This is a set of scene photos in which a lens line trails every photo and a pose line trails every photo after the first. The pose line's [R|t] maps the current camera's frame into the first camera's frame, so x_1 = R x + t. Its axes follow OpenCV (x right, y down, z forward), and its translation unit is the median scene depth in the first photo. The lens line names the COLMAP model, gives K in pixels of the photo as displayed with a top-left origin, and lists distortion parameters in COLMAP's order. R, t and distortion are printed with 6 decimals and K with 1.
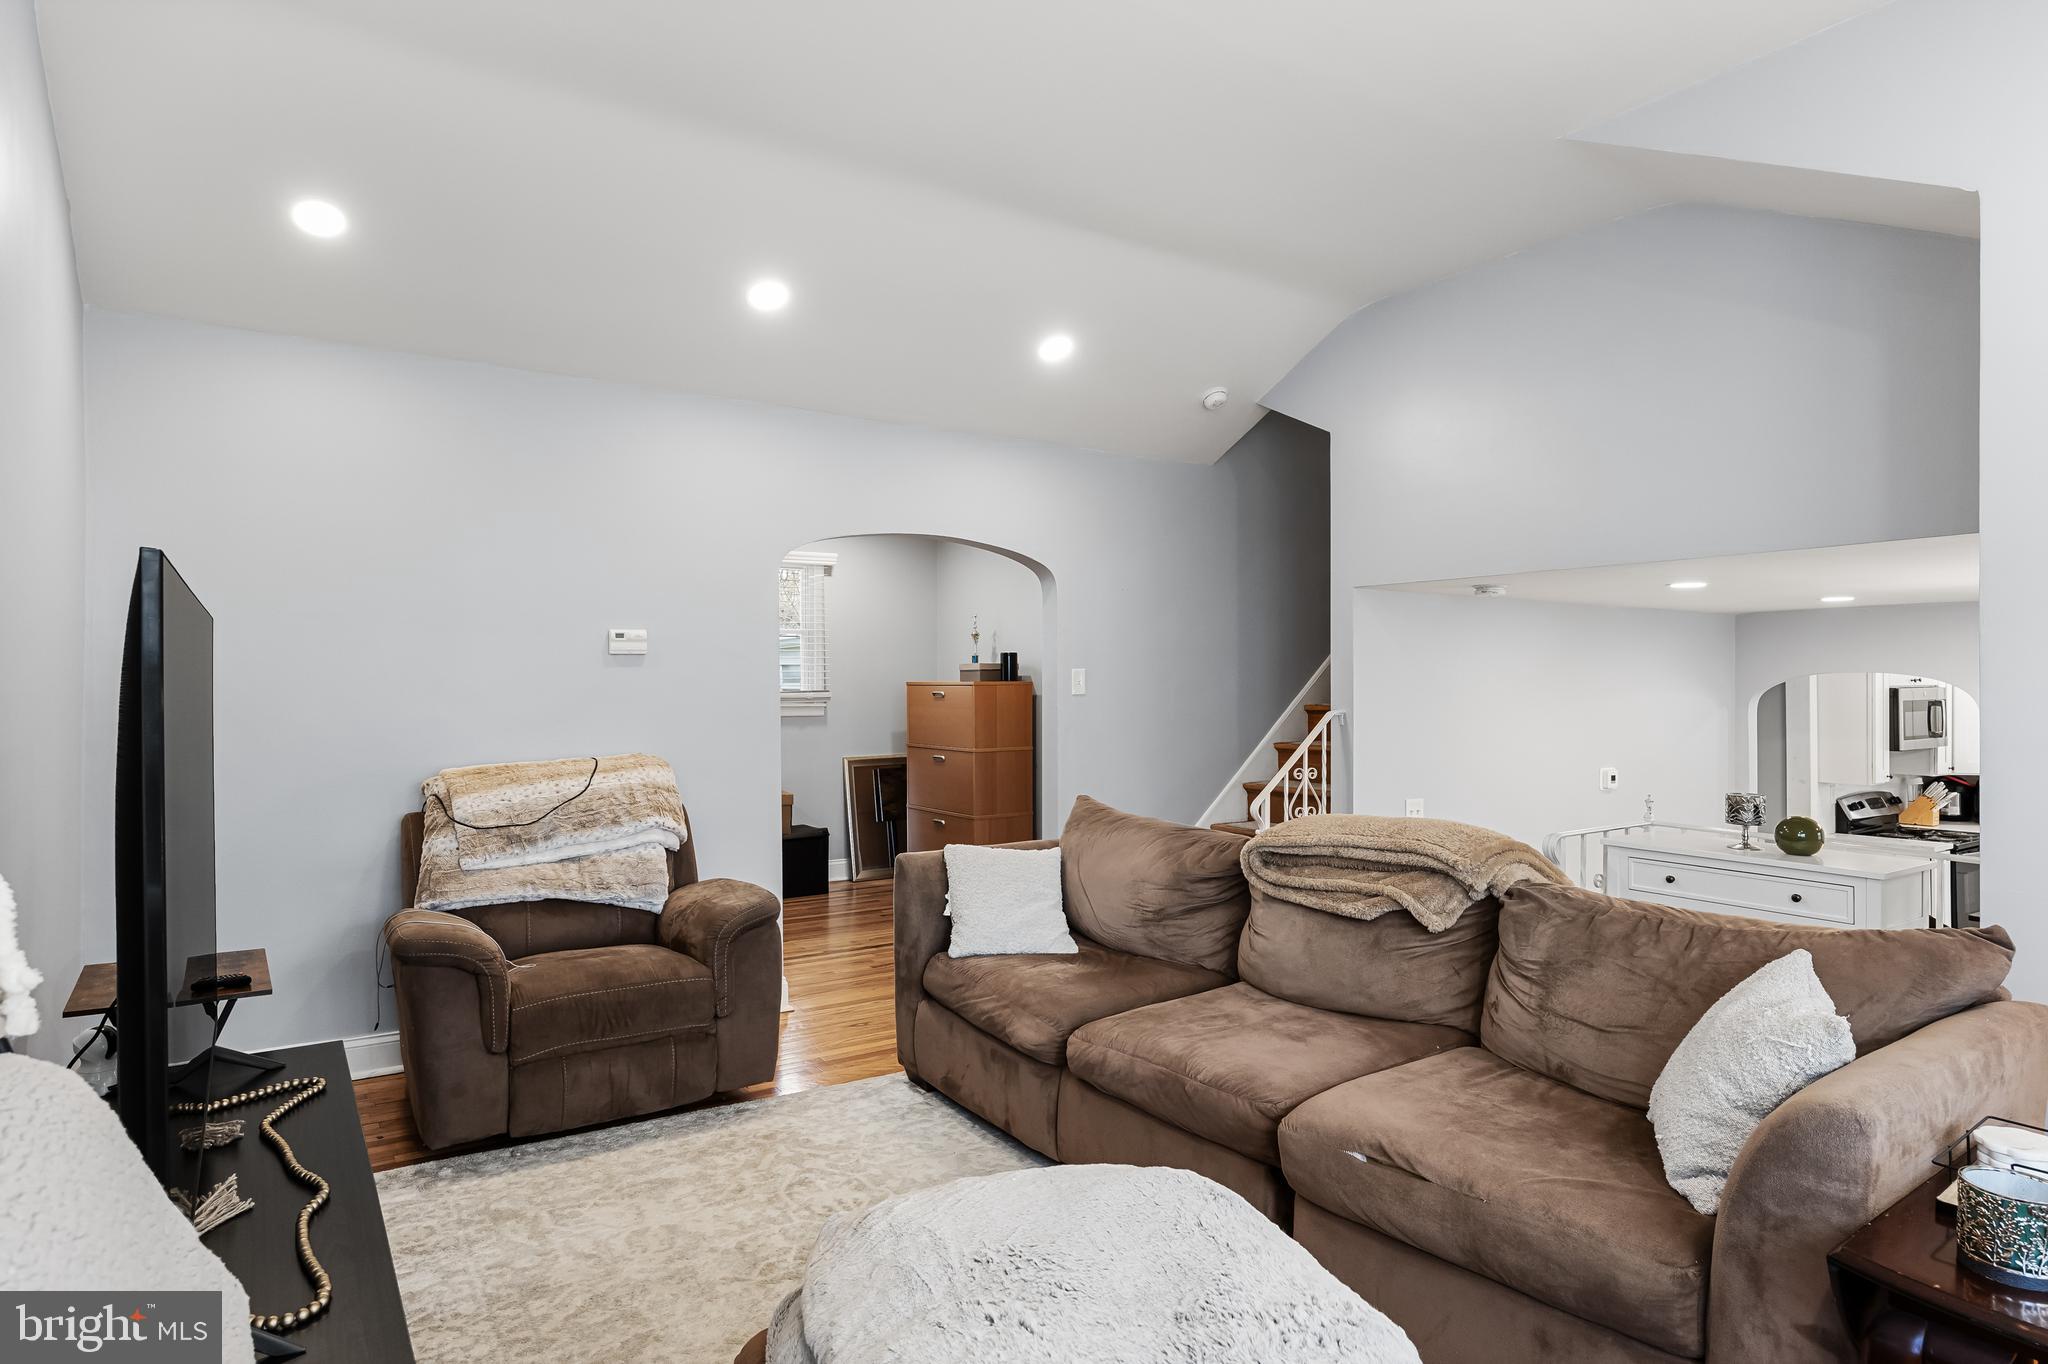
lens RADIAL K [[1158.4, 0, 1021.5], [0, 1158.4, 686.0], [0, 0, 1]] dist [0.003233, 0.000027]
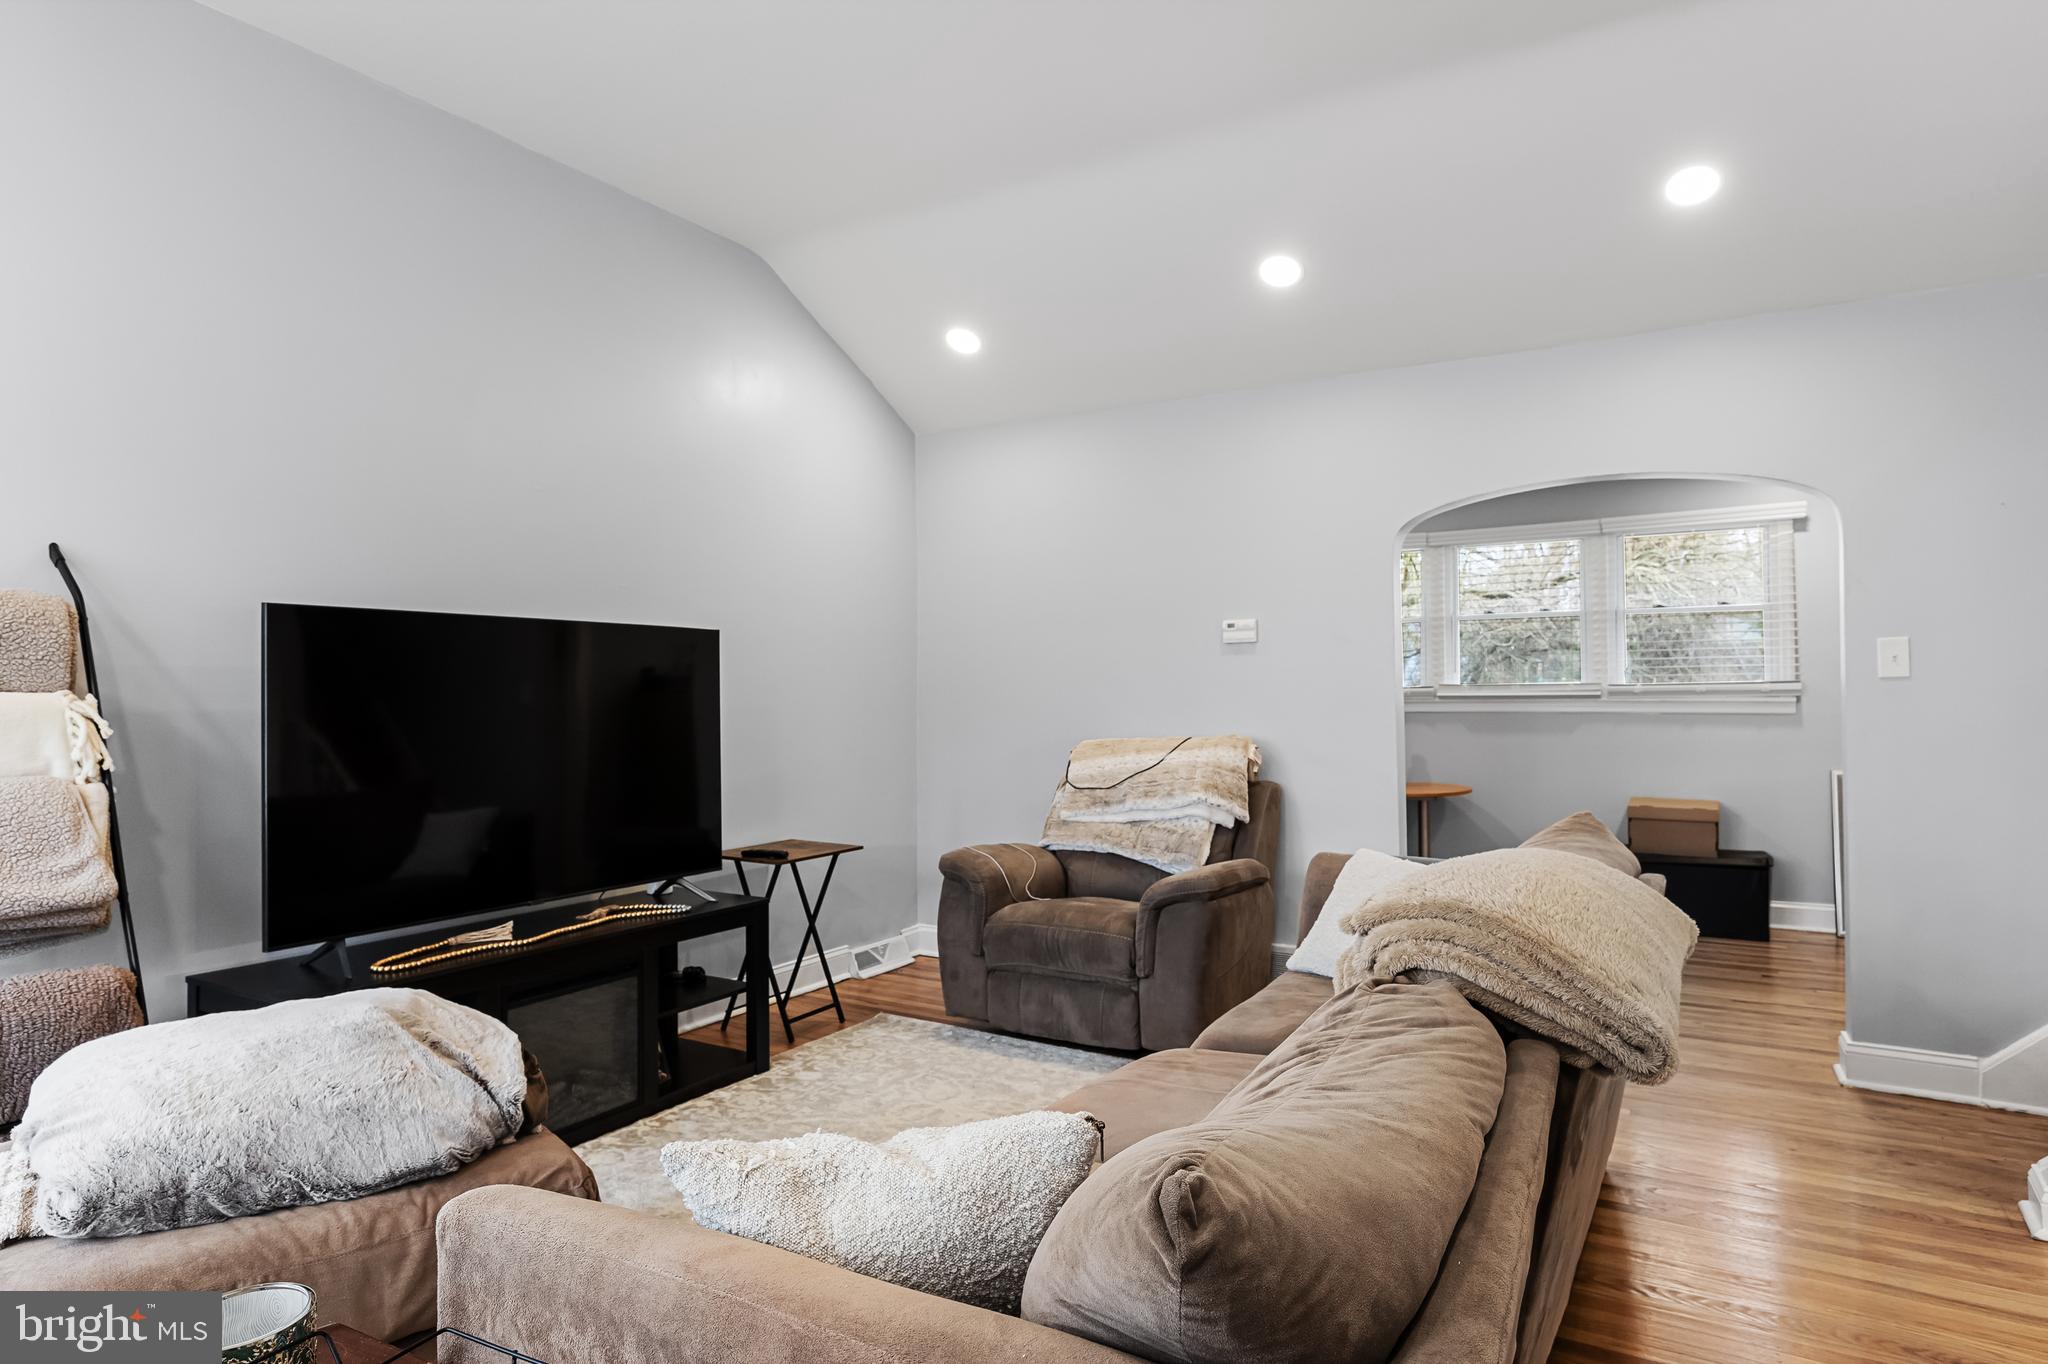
lens RADIAL K [[1158.4, 0, 1021.5], [0, 1158.4, 682.6], [0, 0, 1]] dist [0.003233, 0.000027]
pose [[0.426687, -0.012118, -0.904318, 0.599661], [0.004379, 0.999926, -0.011333, 0.022803], [0.904389, 0.000876, 0.426709, 0.401341]]
